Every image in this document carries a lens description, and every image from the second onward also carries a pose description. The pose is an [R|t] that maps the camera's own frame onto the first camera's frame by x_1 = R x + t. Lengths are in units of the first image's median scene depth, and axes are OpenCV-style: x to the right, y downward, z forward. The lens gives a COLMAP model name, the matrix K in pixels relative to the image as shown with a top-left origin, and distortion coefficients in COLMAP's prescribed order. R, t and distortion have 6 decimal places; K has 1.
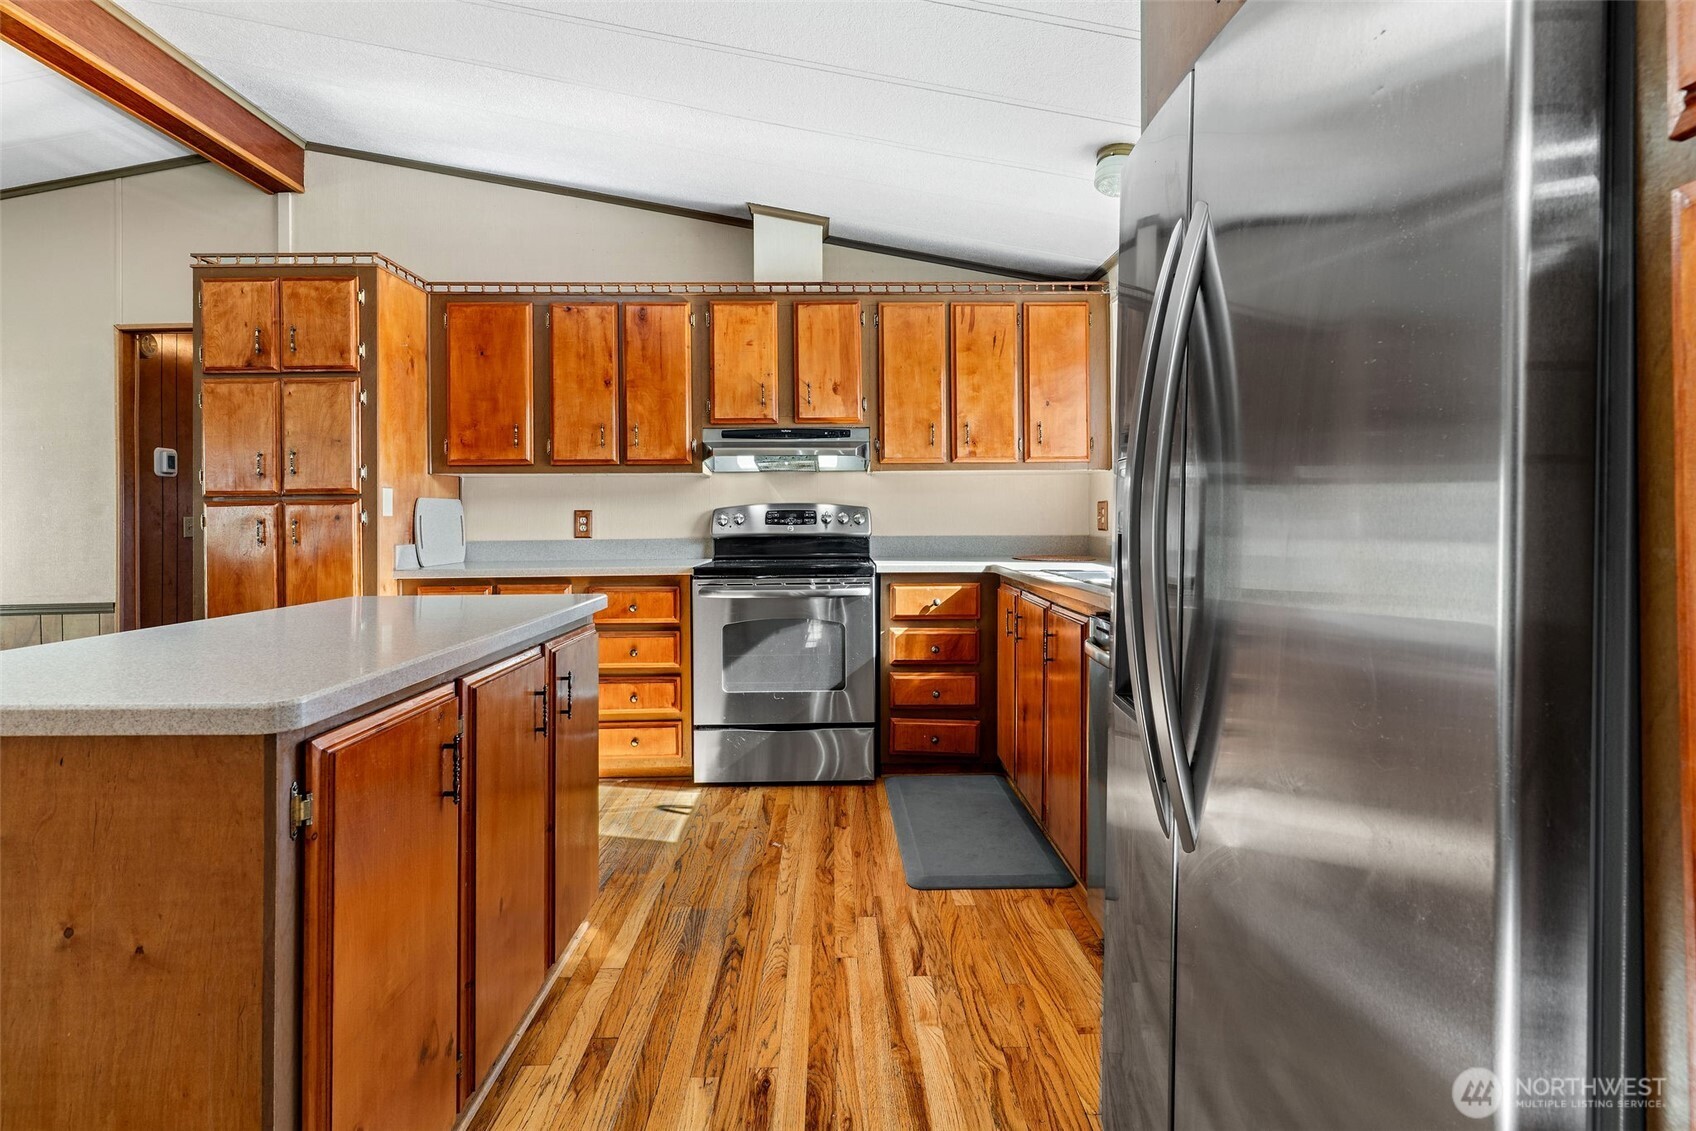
lens RADIAL K [[815.5, 0, 851.9], [0, 815.5, 513.7], [0, 0, 1]] dist [-0.000829, -0.000095]
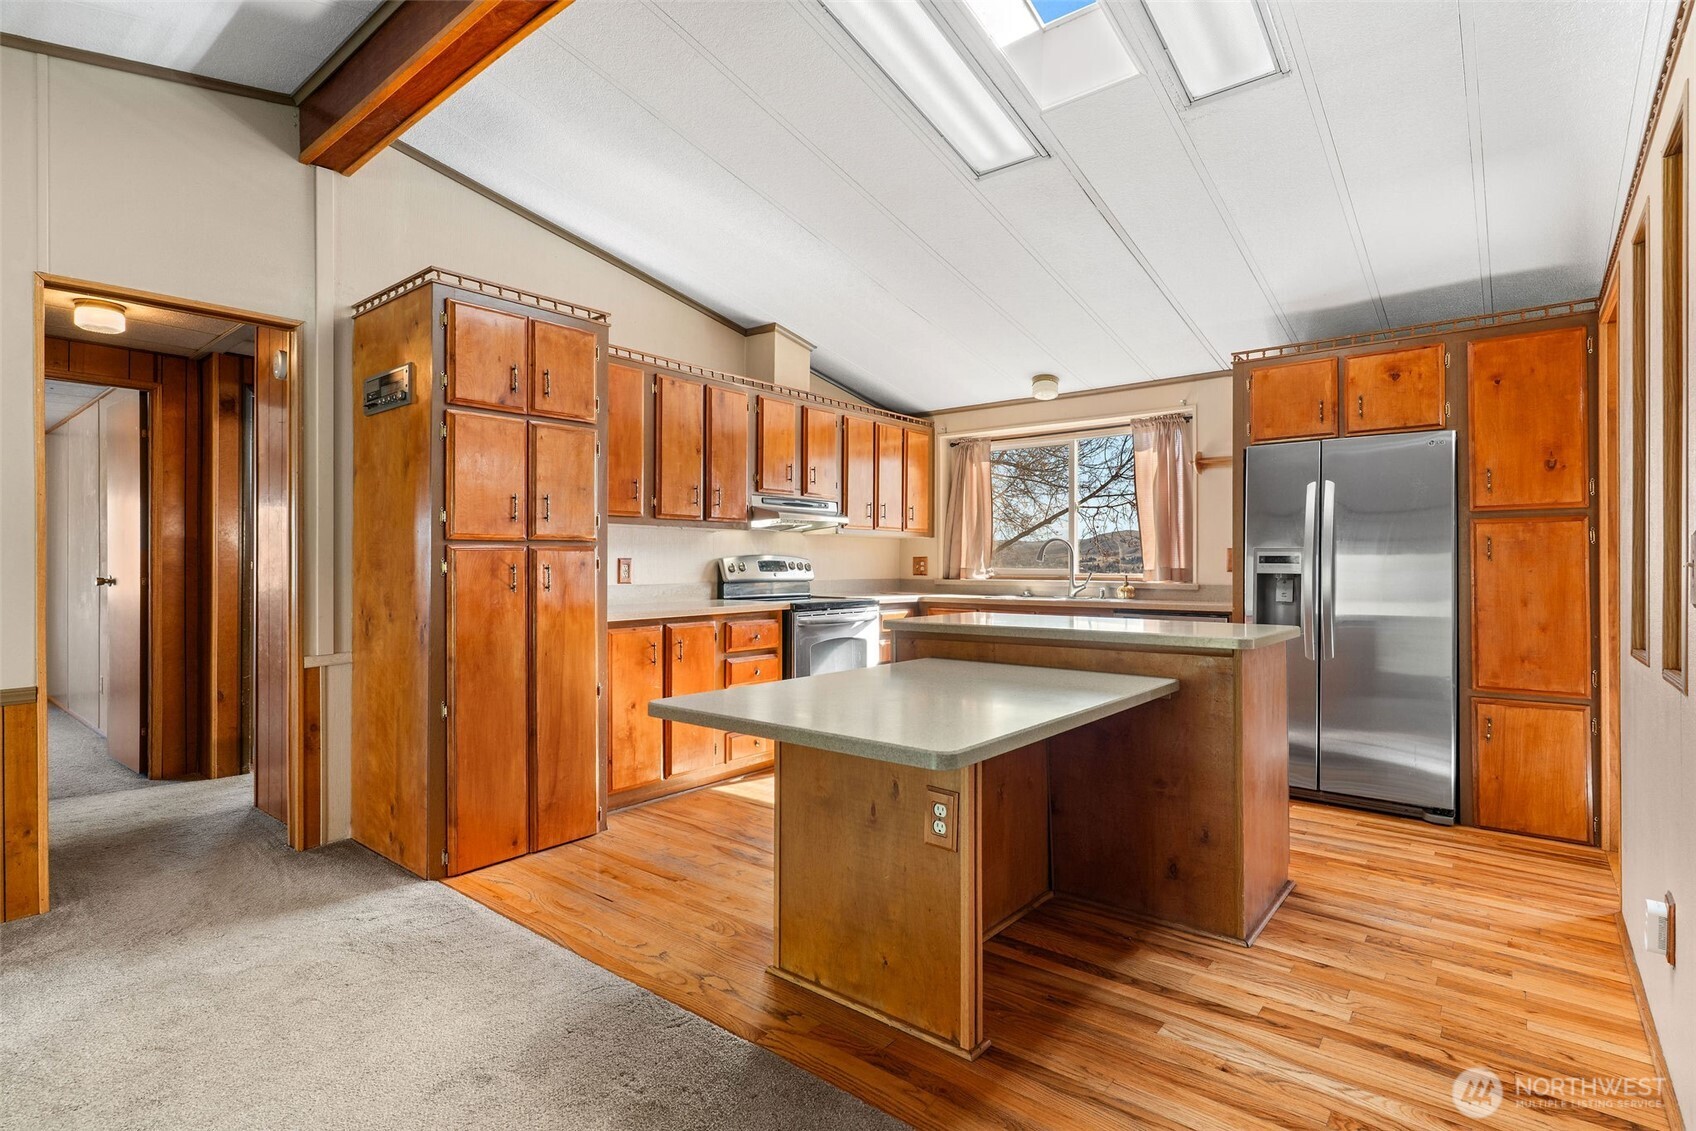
lens RADIAL K [[813.9, 0, 856.1], [0, 813.9, 560.8], [0, 0, 1]] dist [-0.000203, -0.000303]
pose [[0.652926, 0.010575, 0.757348, -1.040272], [-0.008529, 0.999942, -0.006609, 0.004347], [-0.757374, -0.002144, 0.652978, 0.059039]]
